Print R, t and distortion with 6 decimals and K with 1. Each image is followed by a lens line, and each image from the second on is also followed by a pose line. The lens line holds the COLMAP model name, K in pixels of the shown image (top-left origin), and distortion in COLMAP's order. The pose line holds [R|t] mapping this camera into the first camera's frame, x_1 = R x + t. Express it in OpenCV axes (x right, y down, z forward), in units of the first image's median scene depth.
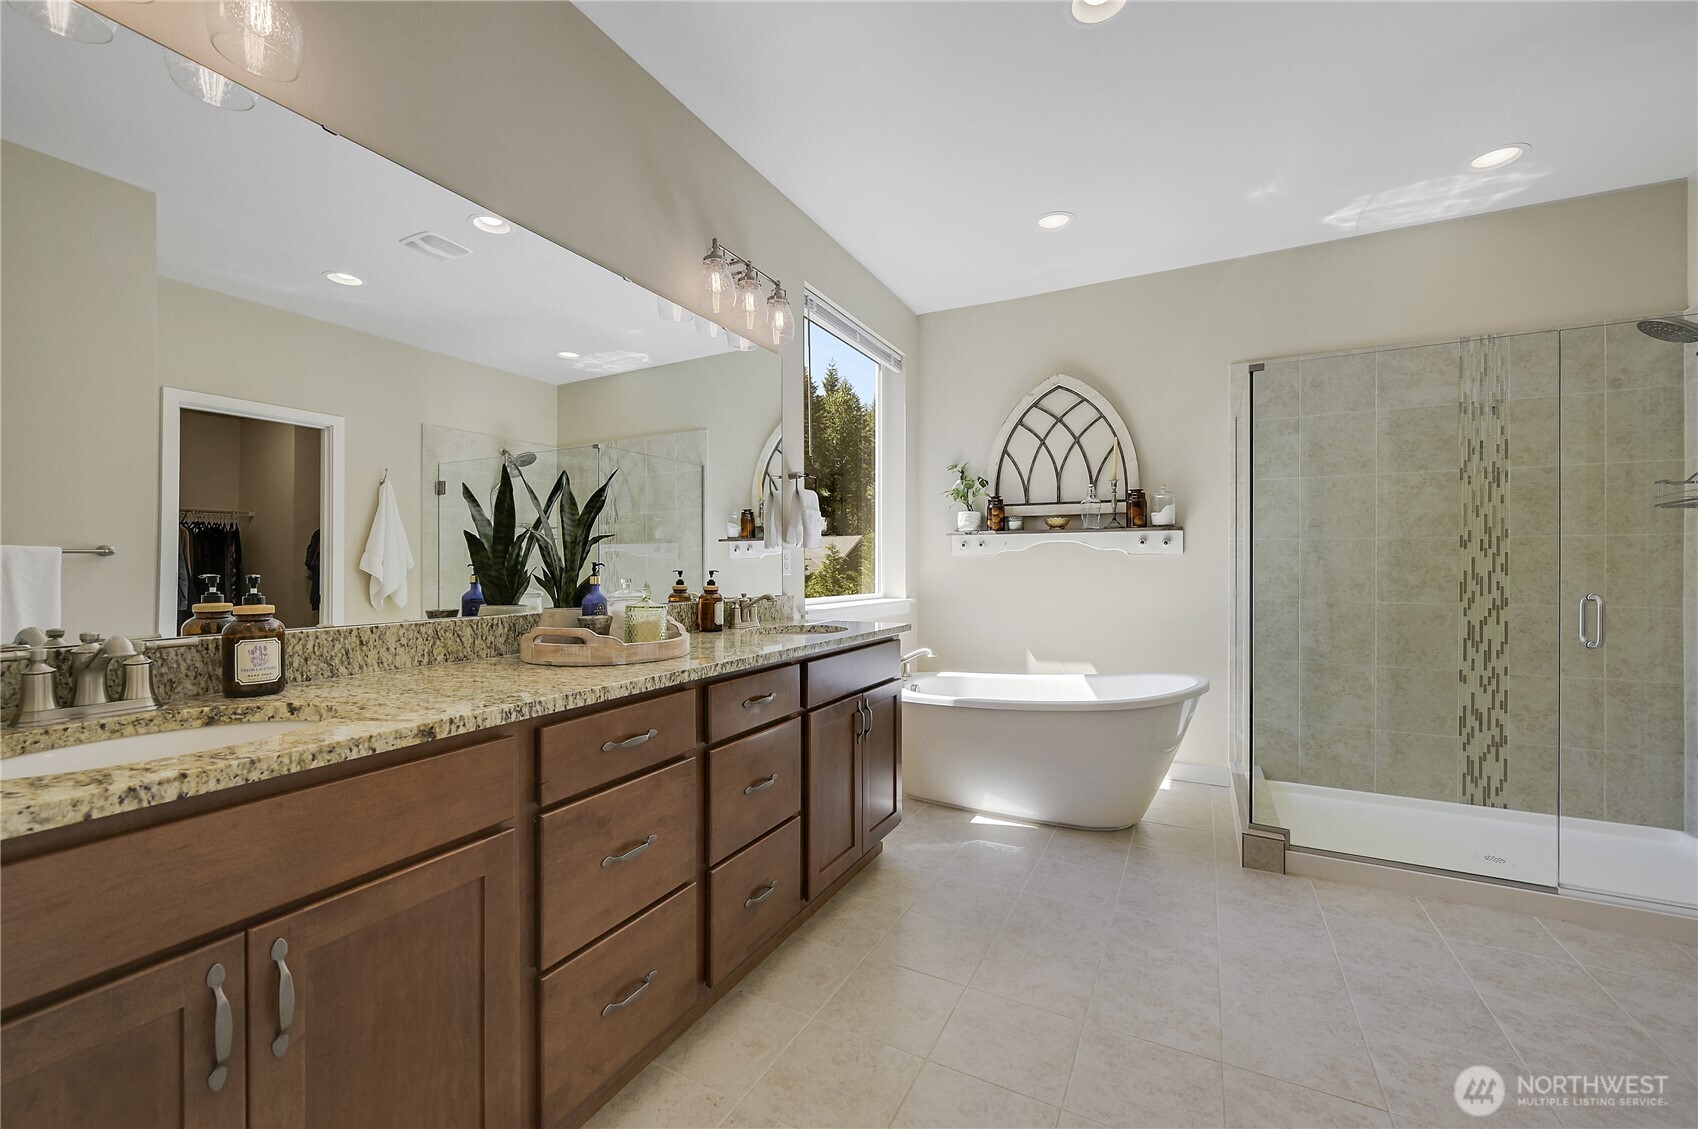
lens RADIAL K [[671.1, 0, 849.0], [0, 671.1, 564.5], [0, 0, 1]] dist [0.003105, -0.000085]
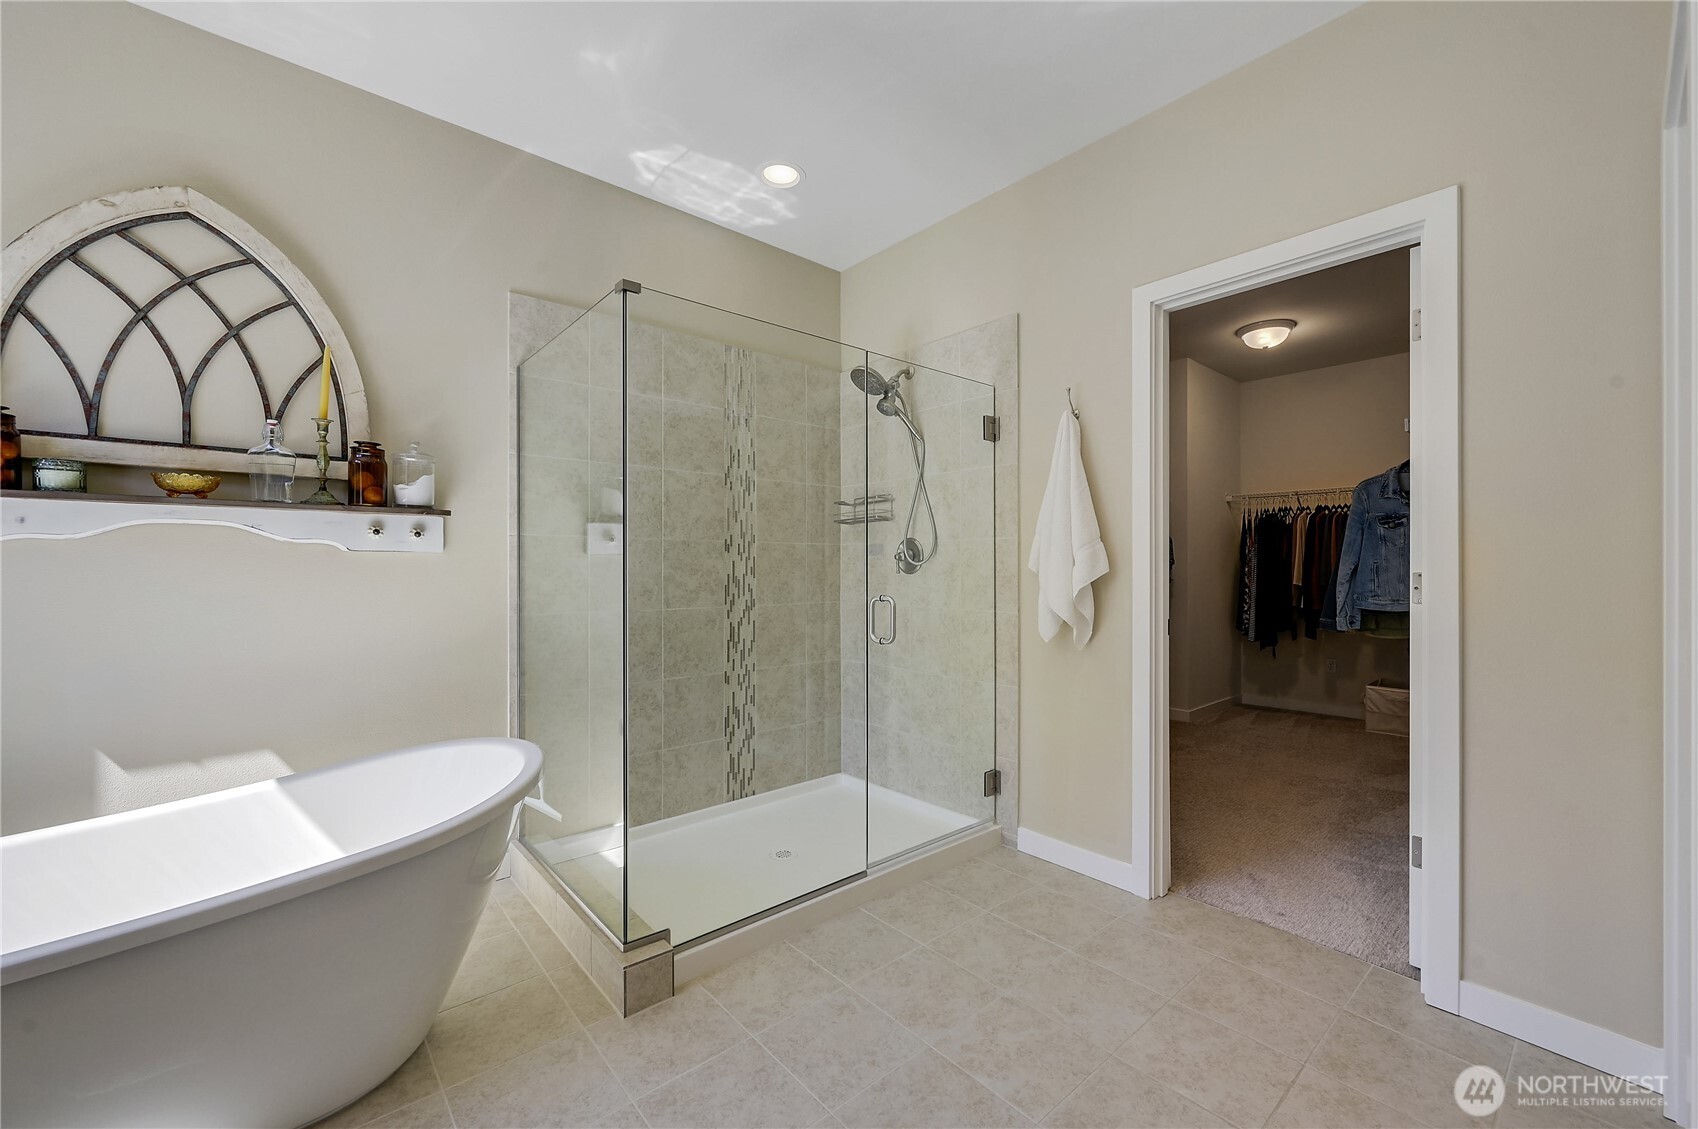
lens RADIAL K [[671.1, 0, 849.0], [0, 671.1, 564.5], [0, 0, 1]] dist [0.003105, -0.000085]
pose [[0.368501, 0.003438, 0.929621, 0.034469], [-0.000627, 0.999994, -0.003450, -0.001683], [-0.929627, 0.000688, 0.368501, 0.452686]]
